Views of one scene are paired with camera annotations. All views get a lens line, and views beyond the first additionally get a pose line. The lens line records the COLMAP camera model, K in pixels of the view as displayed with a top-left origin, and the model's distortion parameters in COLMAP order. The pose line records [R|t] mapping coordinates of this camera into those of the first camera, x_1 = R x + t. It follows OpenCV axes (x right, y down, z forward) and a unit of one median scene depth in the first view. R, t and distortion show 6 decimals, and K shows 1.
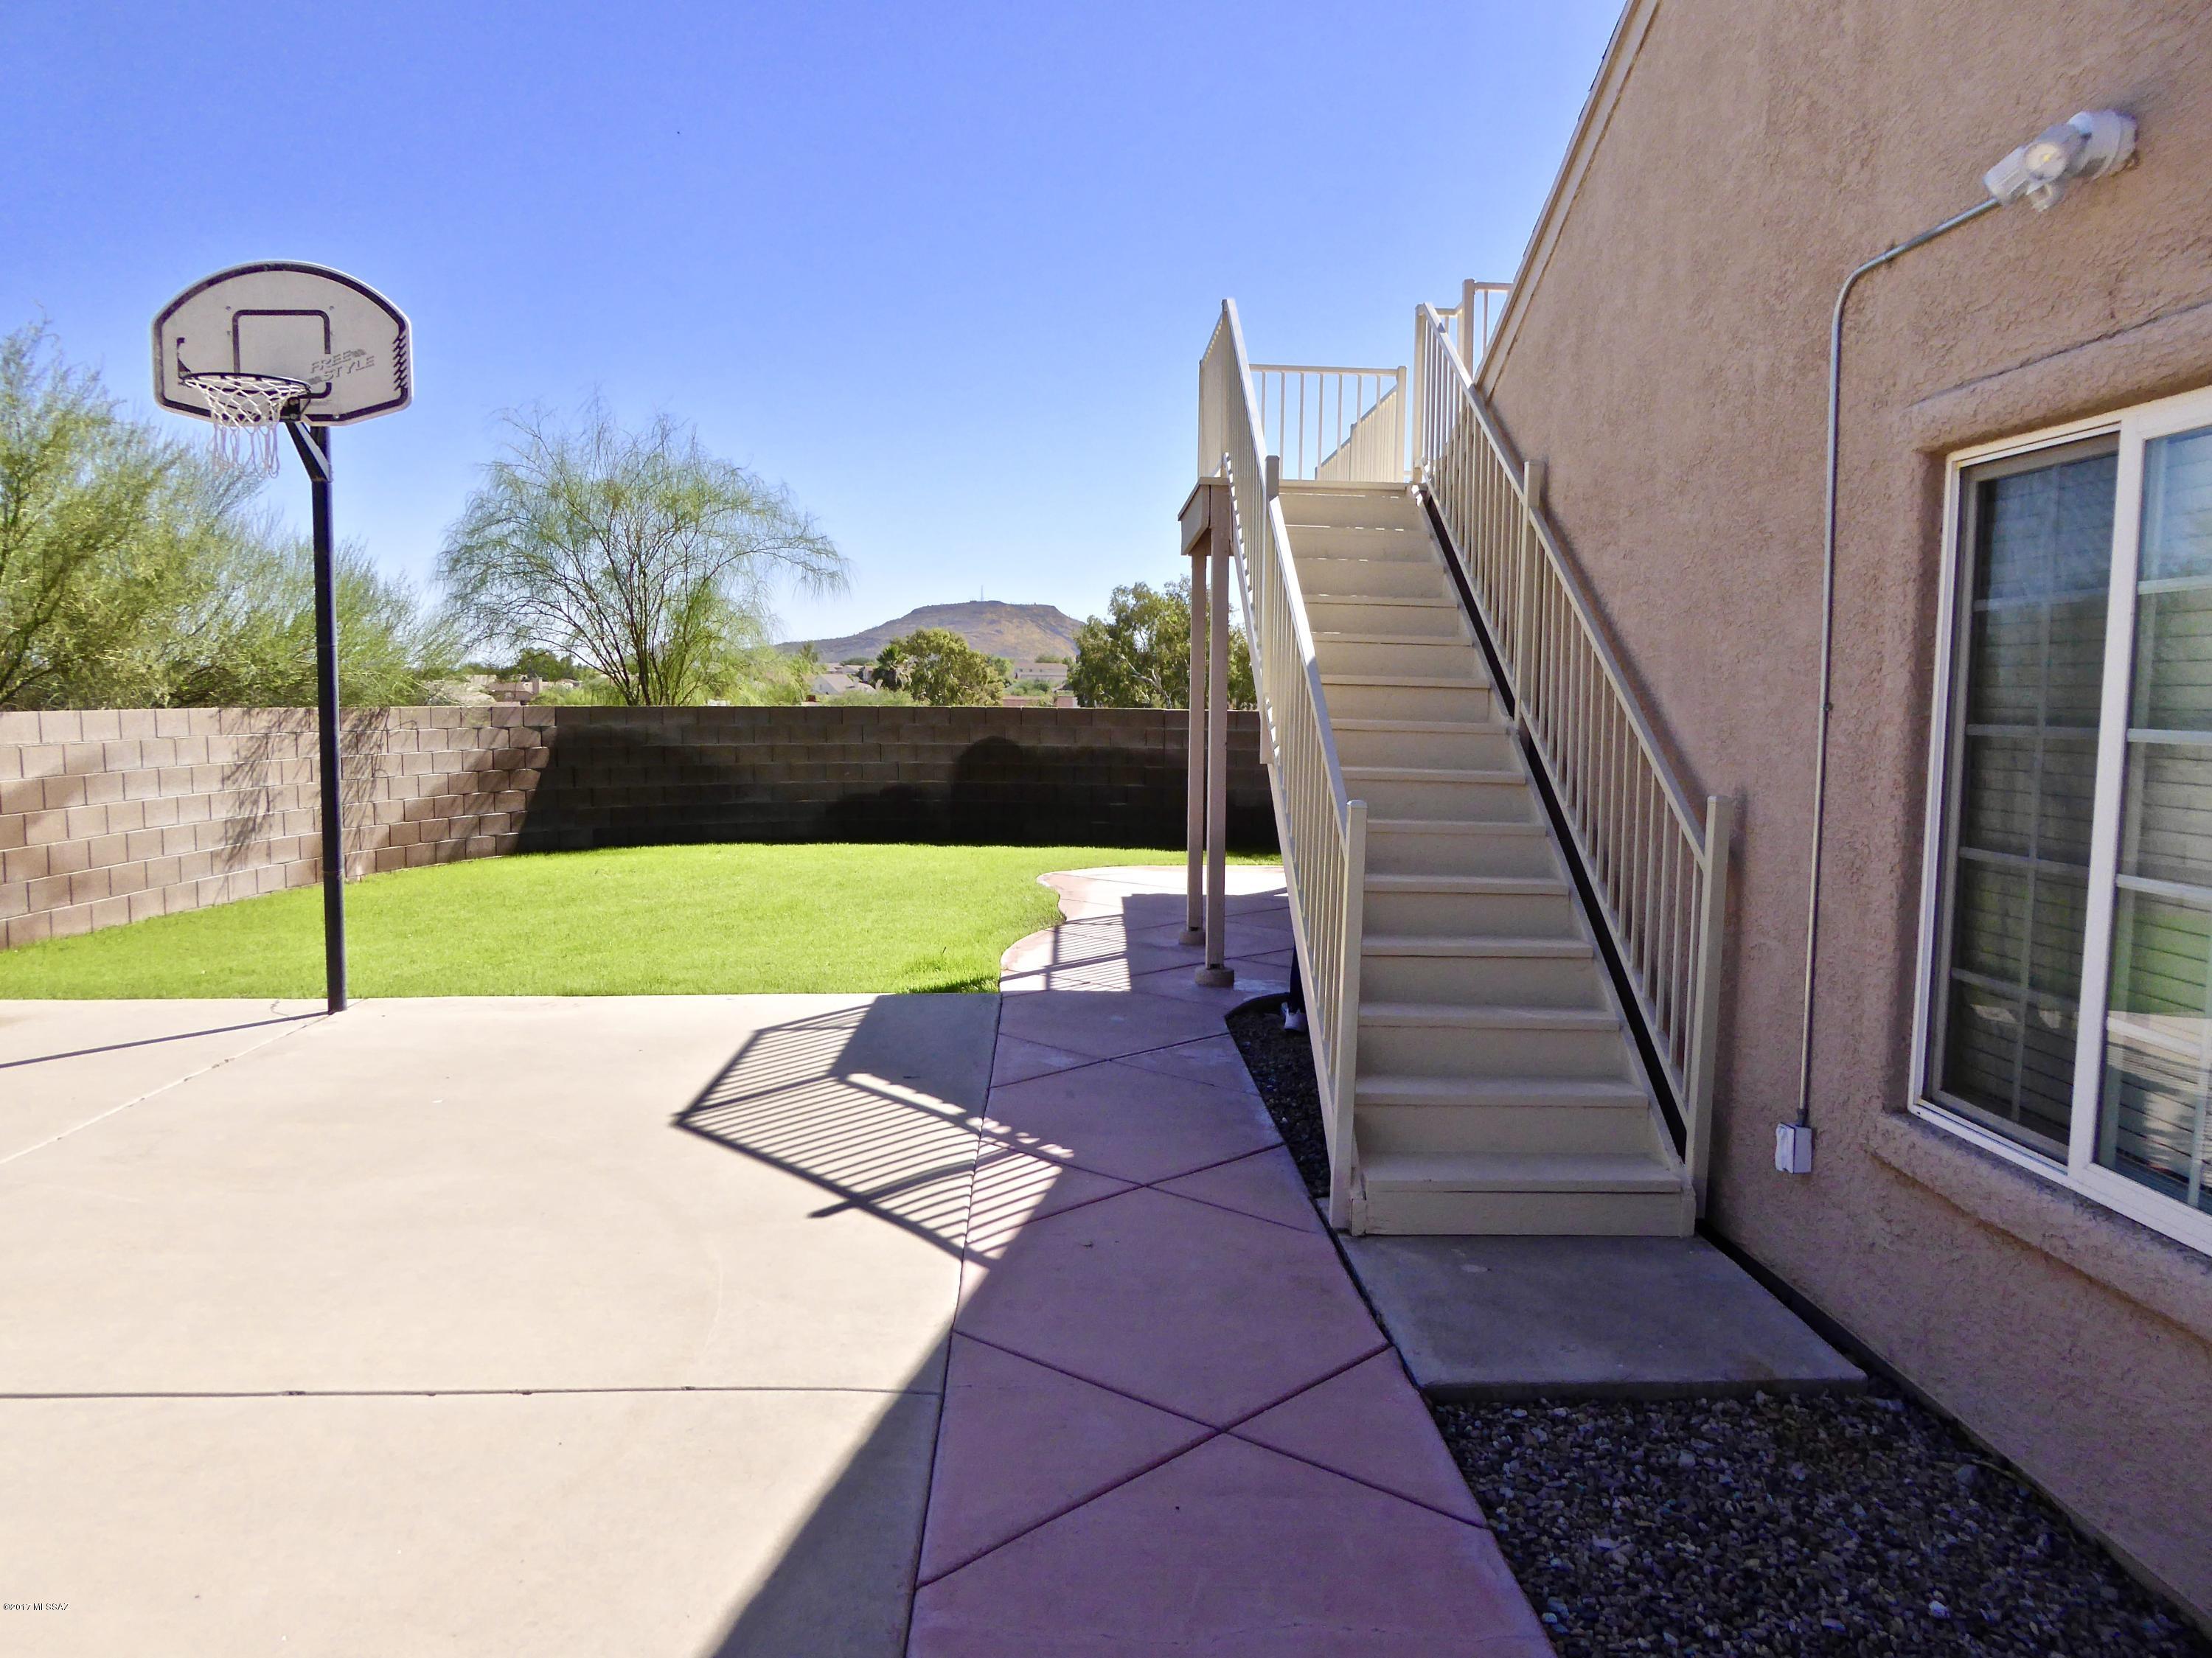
lens RADIAL K [[1615.8, 0, 1106.0], [0, 1615.8, 829.0], [0, 0, 1]] dist [0.037581, 0.000250]
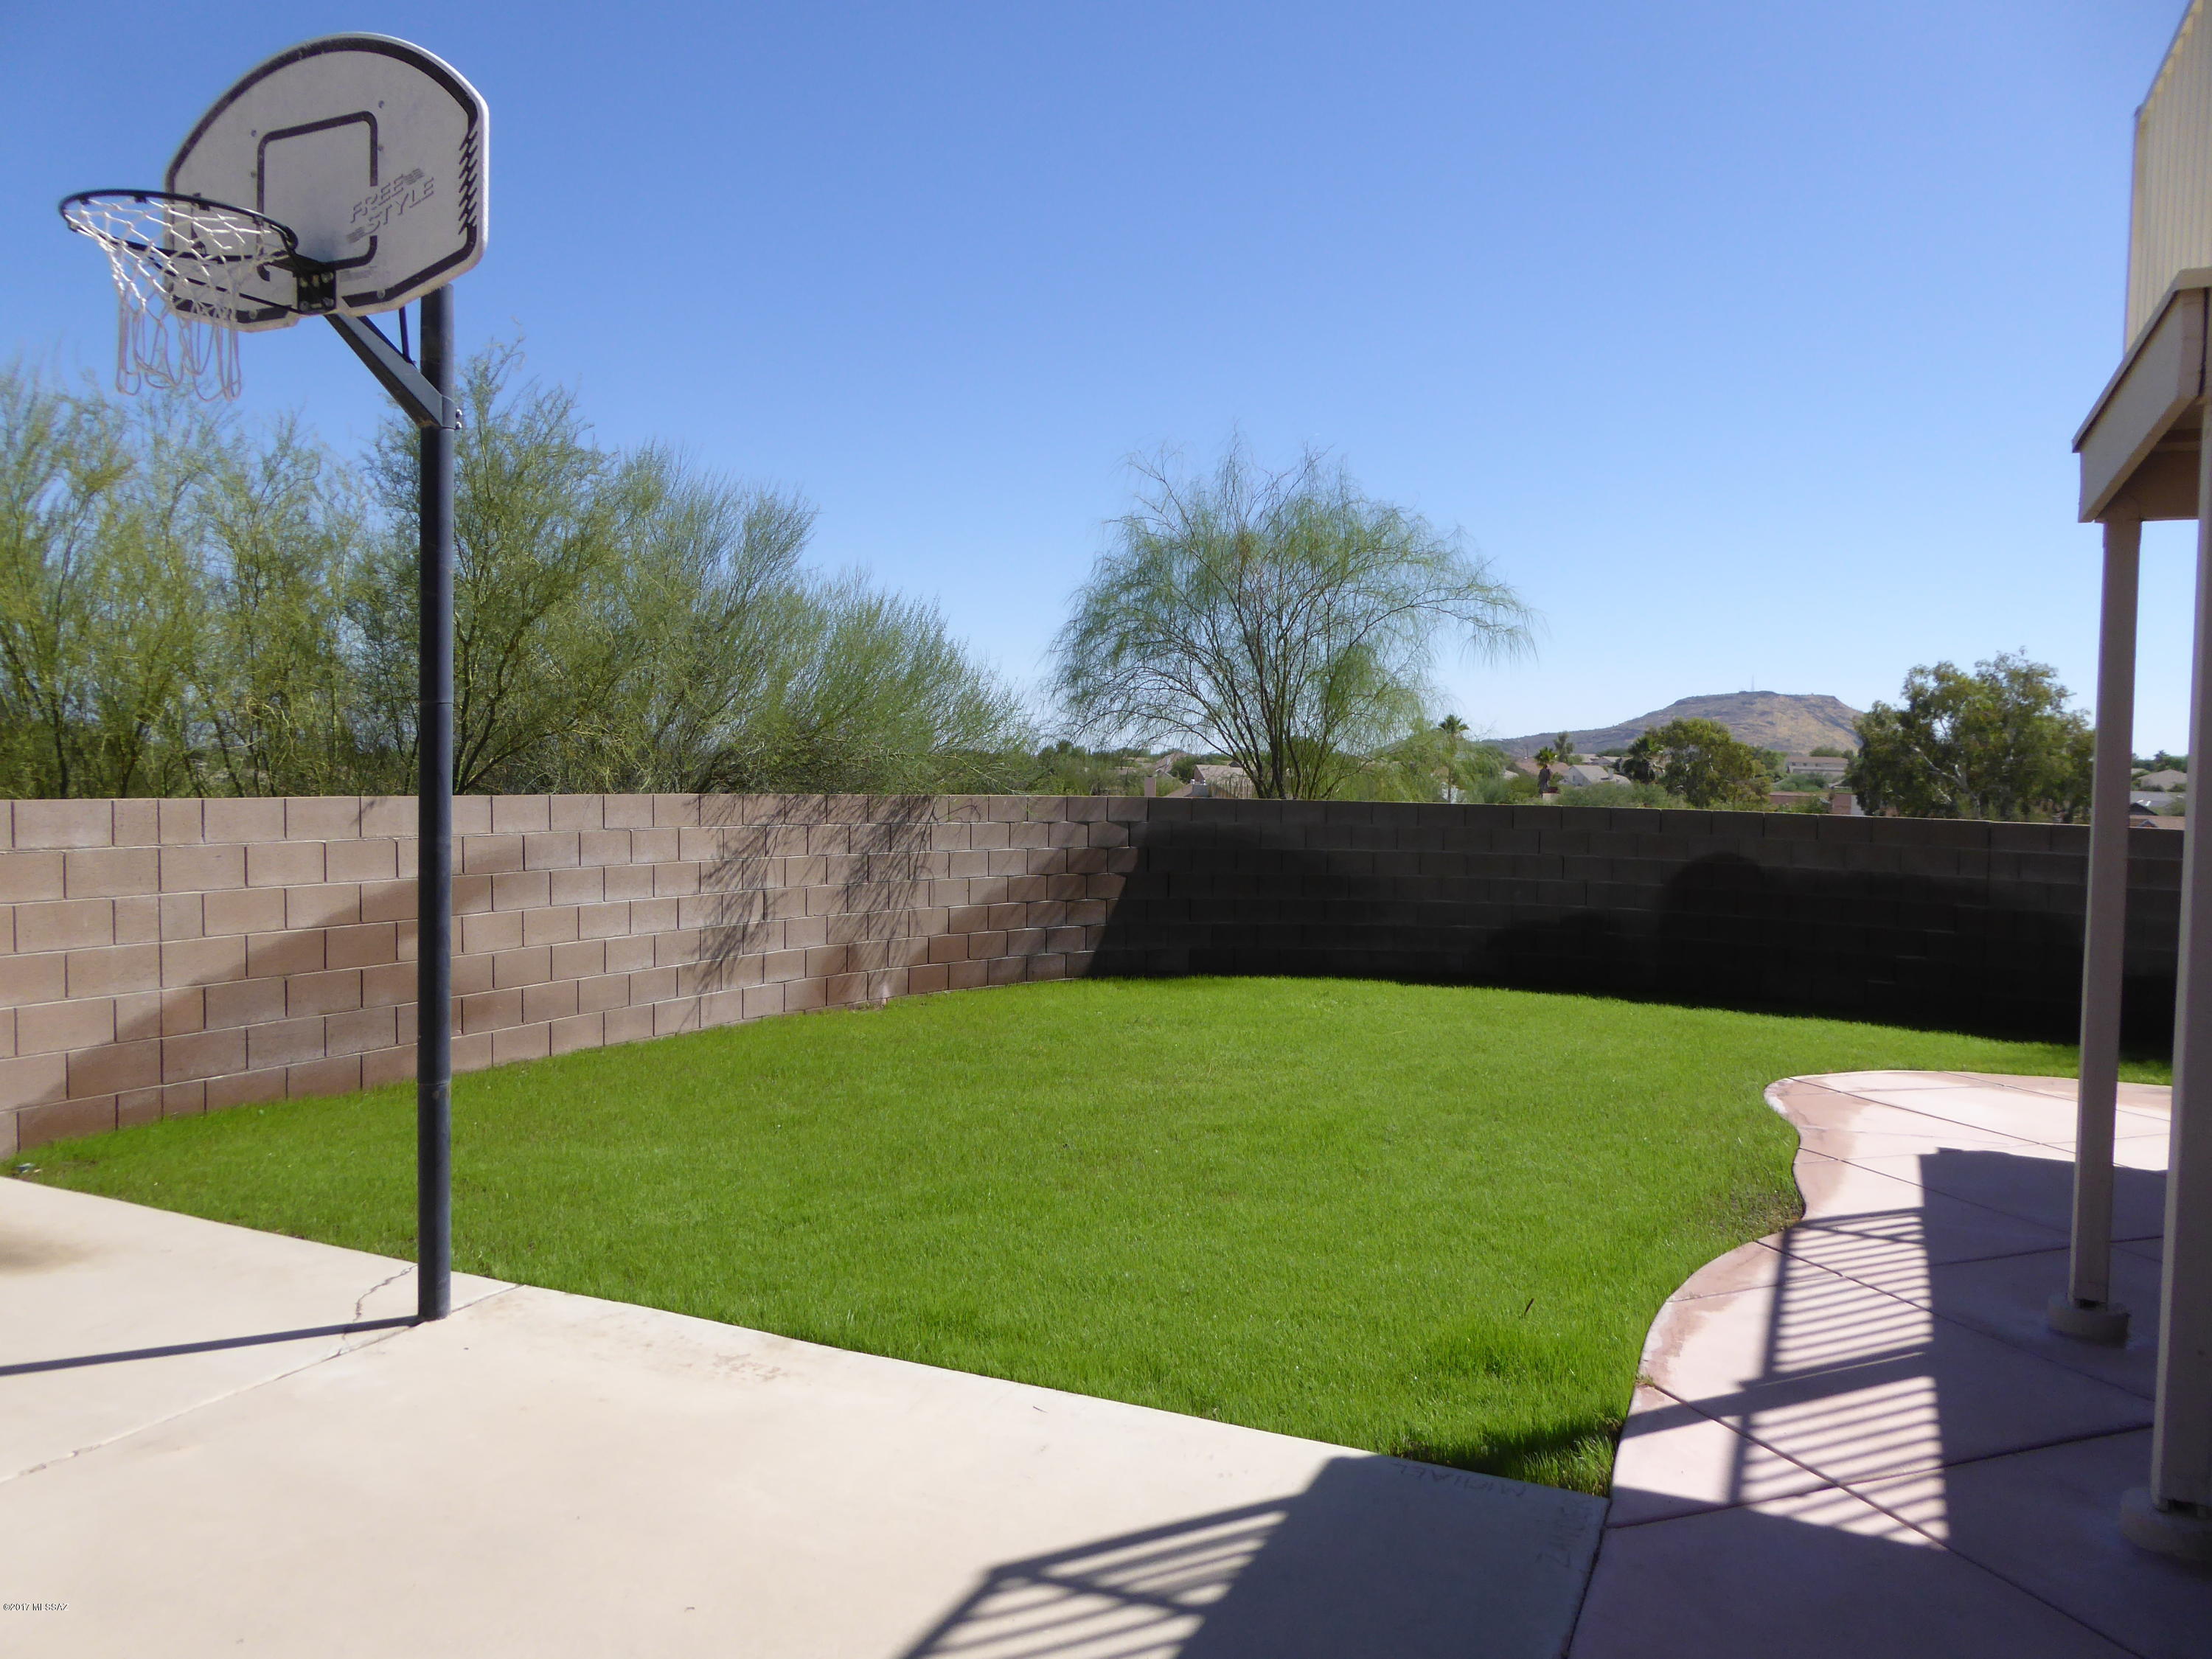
lens RADIAL K [[1585.3, 0, 1099.6], [0, 1585.3, 813.7], [0, 0, 1]] dist [-0.037106, 0.003440]
pose [[0.892208, 0.027495, -0.450787, -0.001291], [-0.056299, 0.997130, -0.050609, -0.024962], [0.448102, 0.070533, 0.891196, 0.269866]]
